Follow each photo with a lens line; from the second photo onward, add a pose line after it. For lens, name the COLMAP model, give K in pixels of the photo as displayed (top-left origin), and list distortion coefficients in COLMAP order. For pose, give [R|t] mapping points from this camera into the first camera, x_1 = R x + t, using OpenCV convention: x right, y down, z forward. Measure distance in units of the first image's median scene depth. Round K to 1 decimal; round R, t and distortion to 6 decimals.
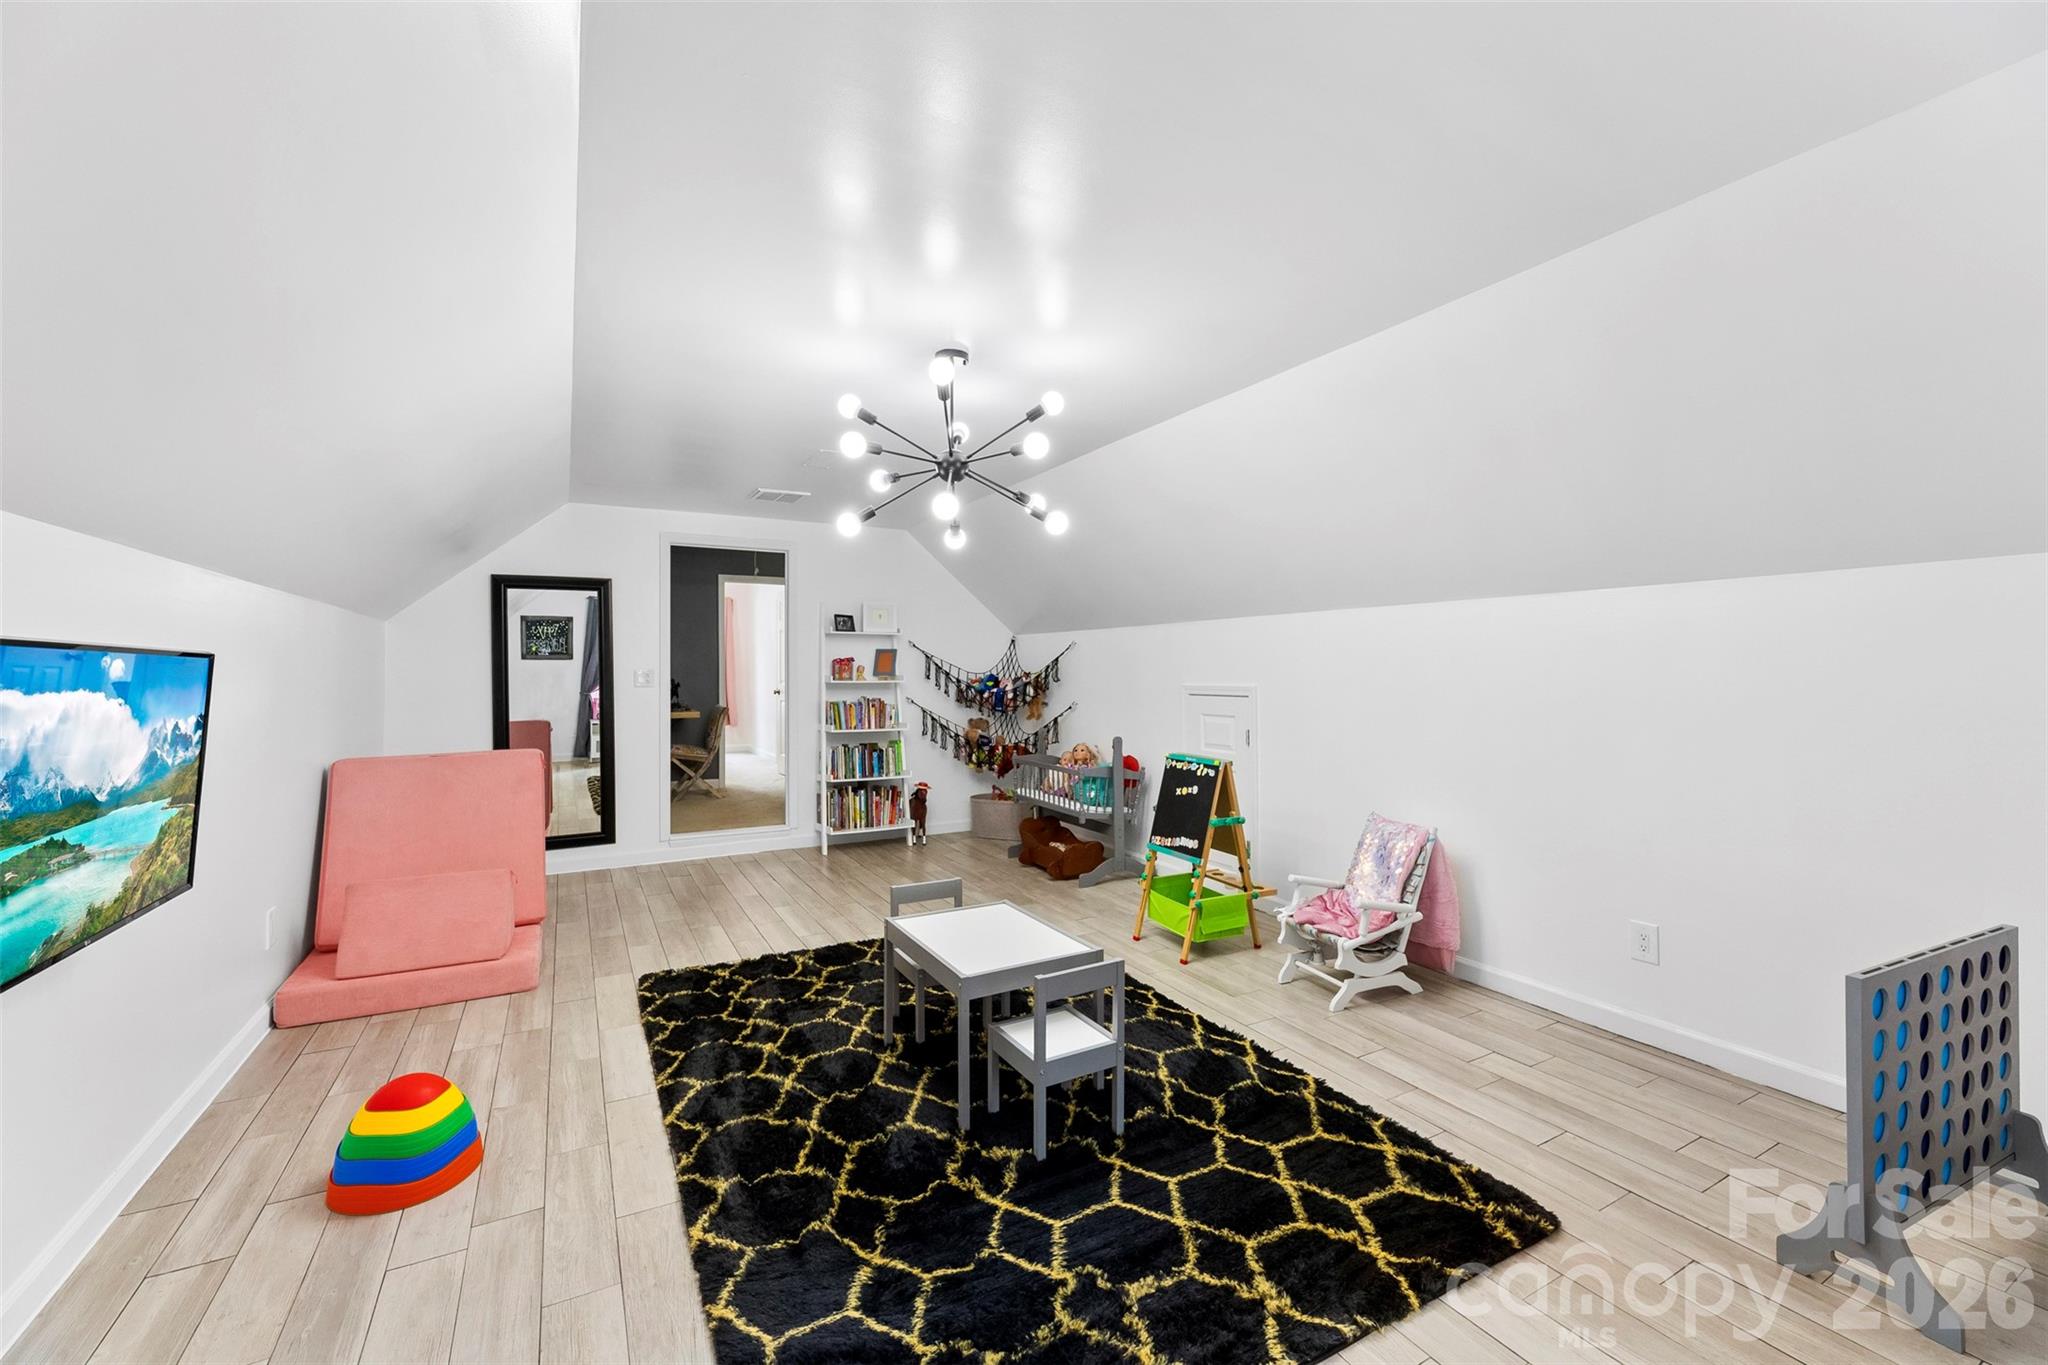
lens RADIAL K [[813.6, 0, 1026.0], [0, 813.6, 667.9], [0, 0, 1]] dist [0.000024, -0.000038]
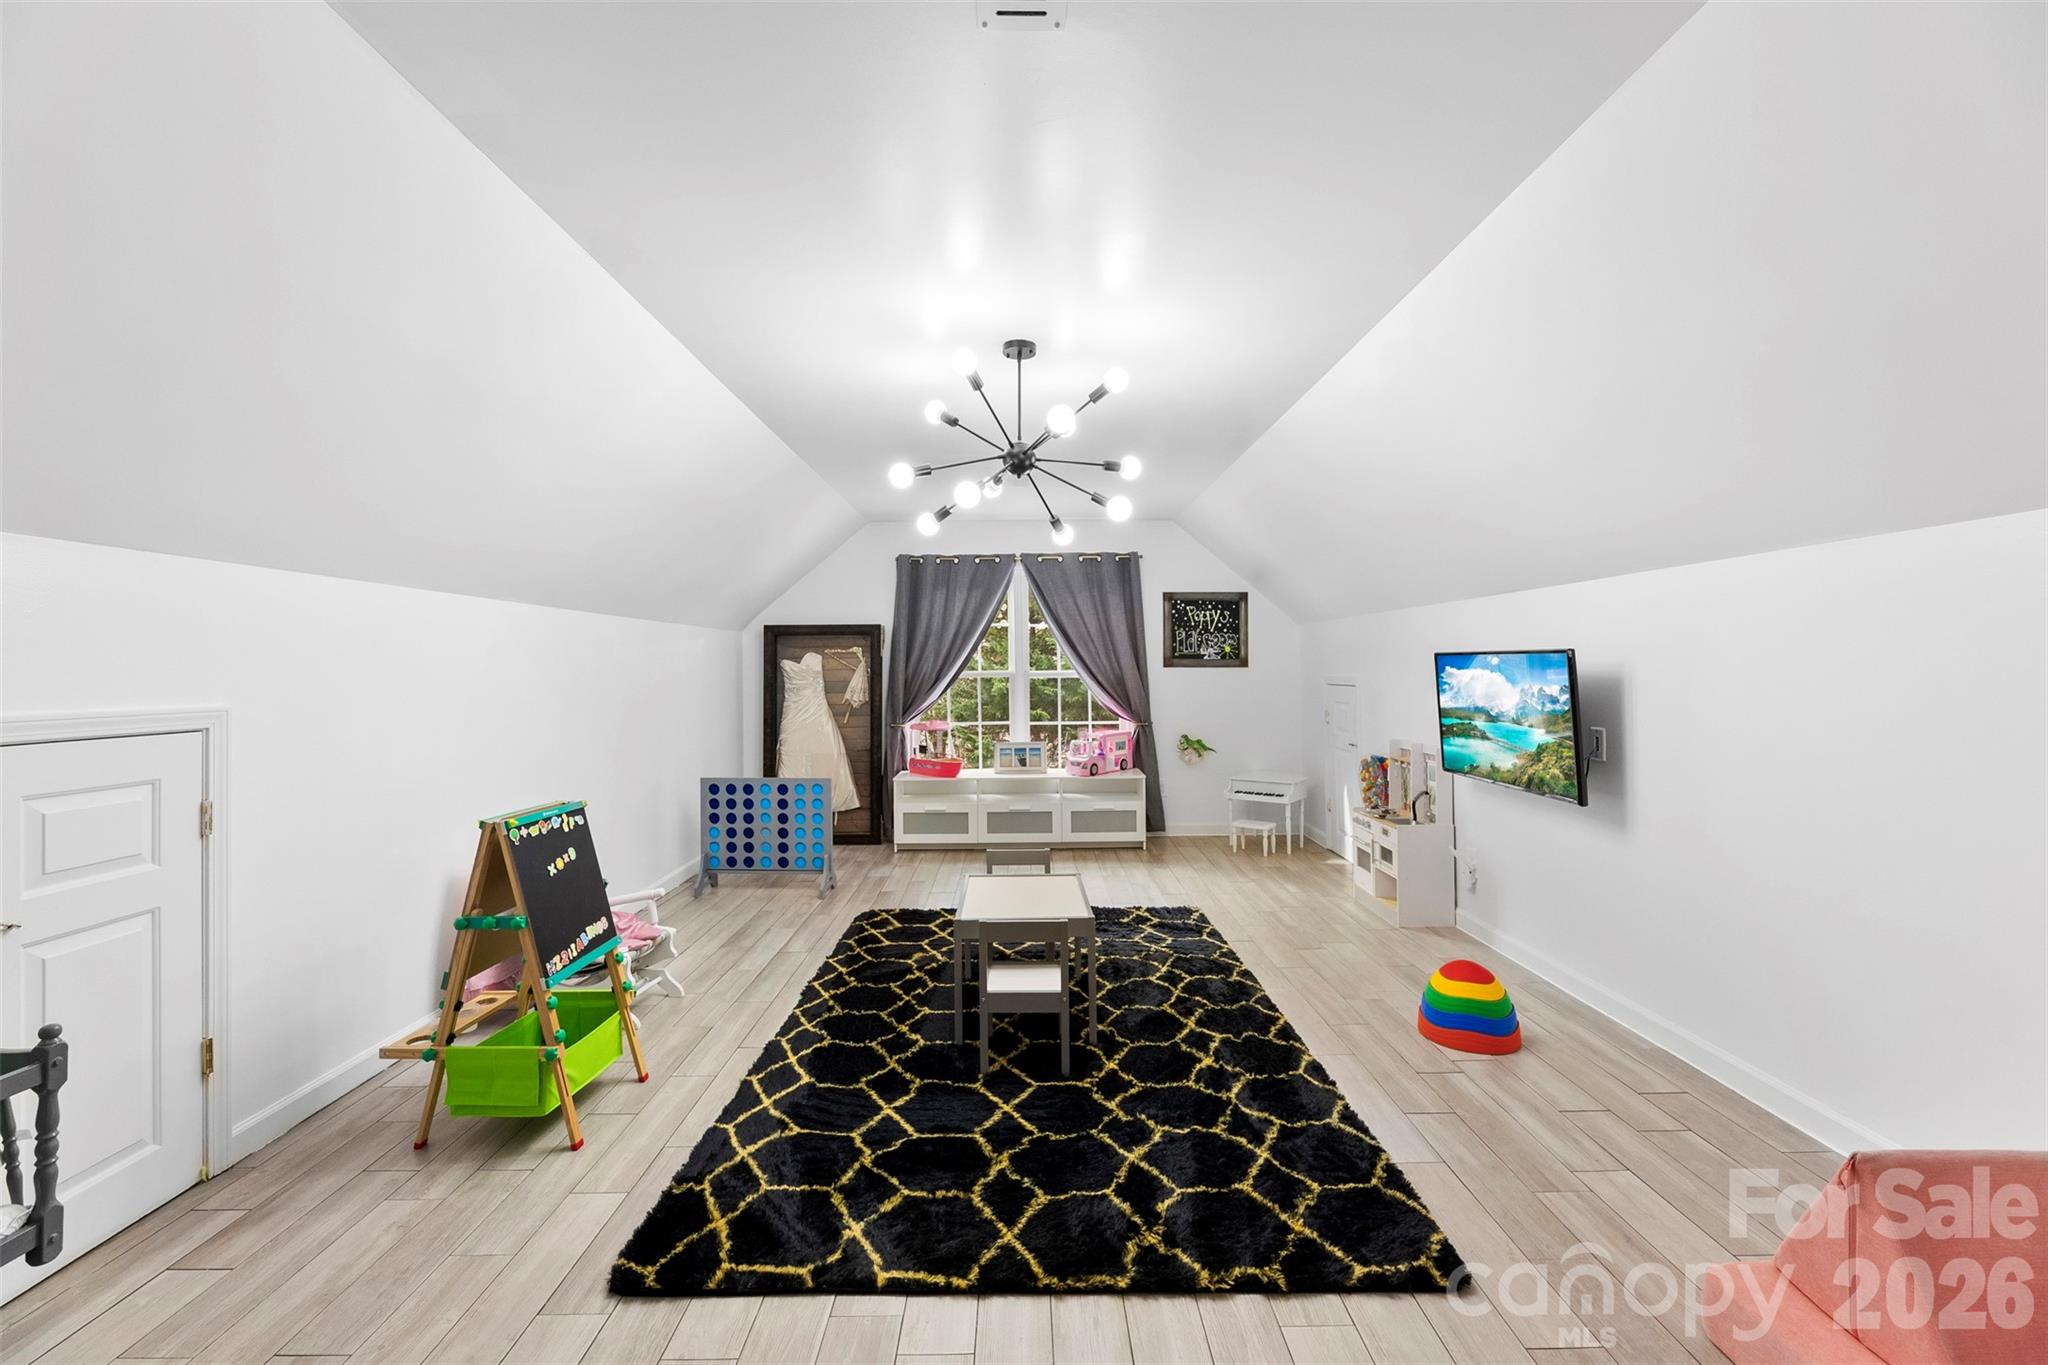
lens RADIAL K [[813.6, 0, 1024.7], [0, 813.6, 675.9], [0, 0, 1]] dist [0.000024, -0.000038]
pose [[-0.873696, 0.011249, 0.486342, -0.645784], [0.013563, 0.999907, 0.001238, 0.017615], [-0.486283, 0.007678, -0.873767, 2.099547]]
